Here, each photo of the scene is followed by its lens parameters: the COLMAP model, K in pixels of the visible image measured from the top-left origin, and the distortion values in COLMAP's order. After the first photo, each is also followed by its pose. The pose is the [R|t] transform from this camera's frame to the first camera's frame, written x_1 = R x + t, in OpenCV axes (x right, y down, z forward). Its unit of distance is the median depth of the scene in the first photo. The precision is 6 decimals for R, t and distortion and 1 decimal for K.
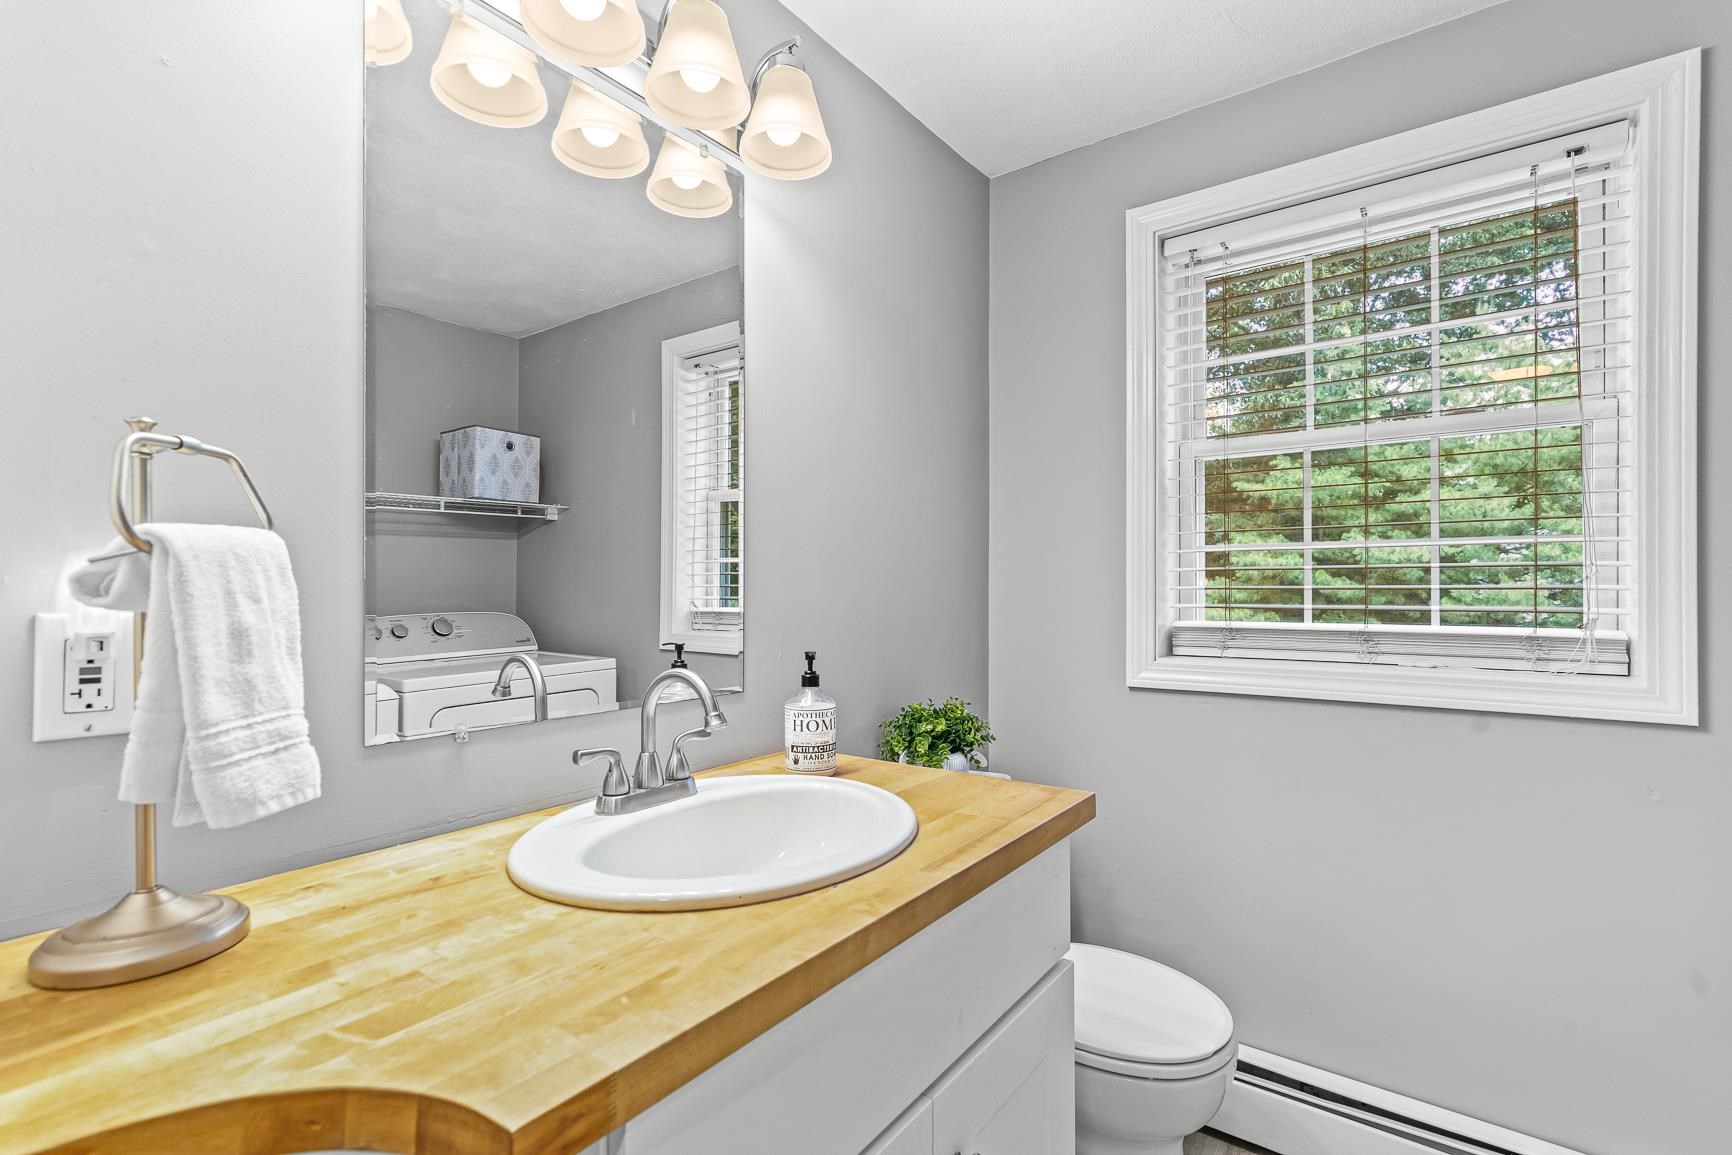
lens RADIAL K [[831.5, 0, 862.6], [0, 831.5, 592.5], [0, 0, 1]] dist [0.002633, 0.001390]
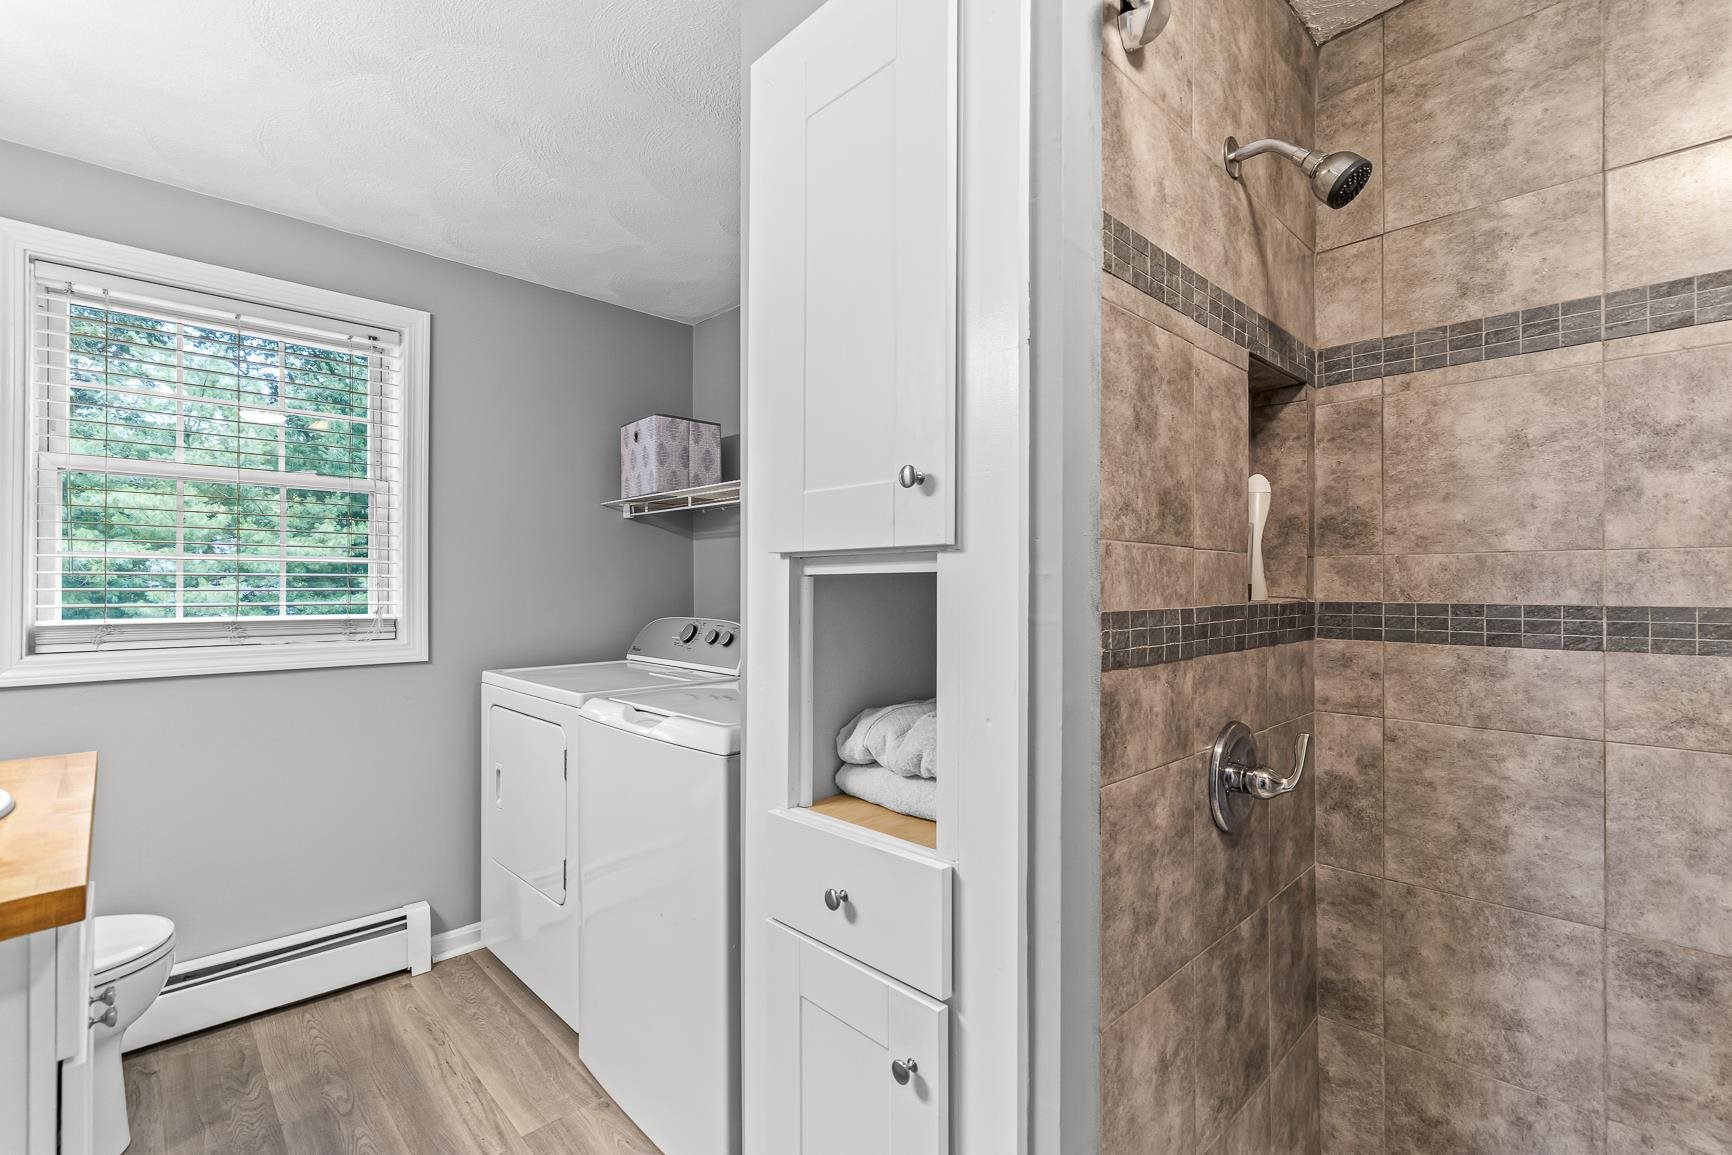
lens RADIAL K [[790.9, 0, 862.9], [0, 790.9, 566.0], [0, 0, 1]] dist [-0.000533, -0.000003]
pose [[0.121243, 0.024900, 0.992311, -0.619028], [-0.000733, 0.999687, -0.024996, -0.014426], [-0.992623, 0.002304, 0.121223, -0.200425]]
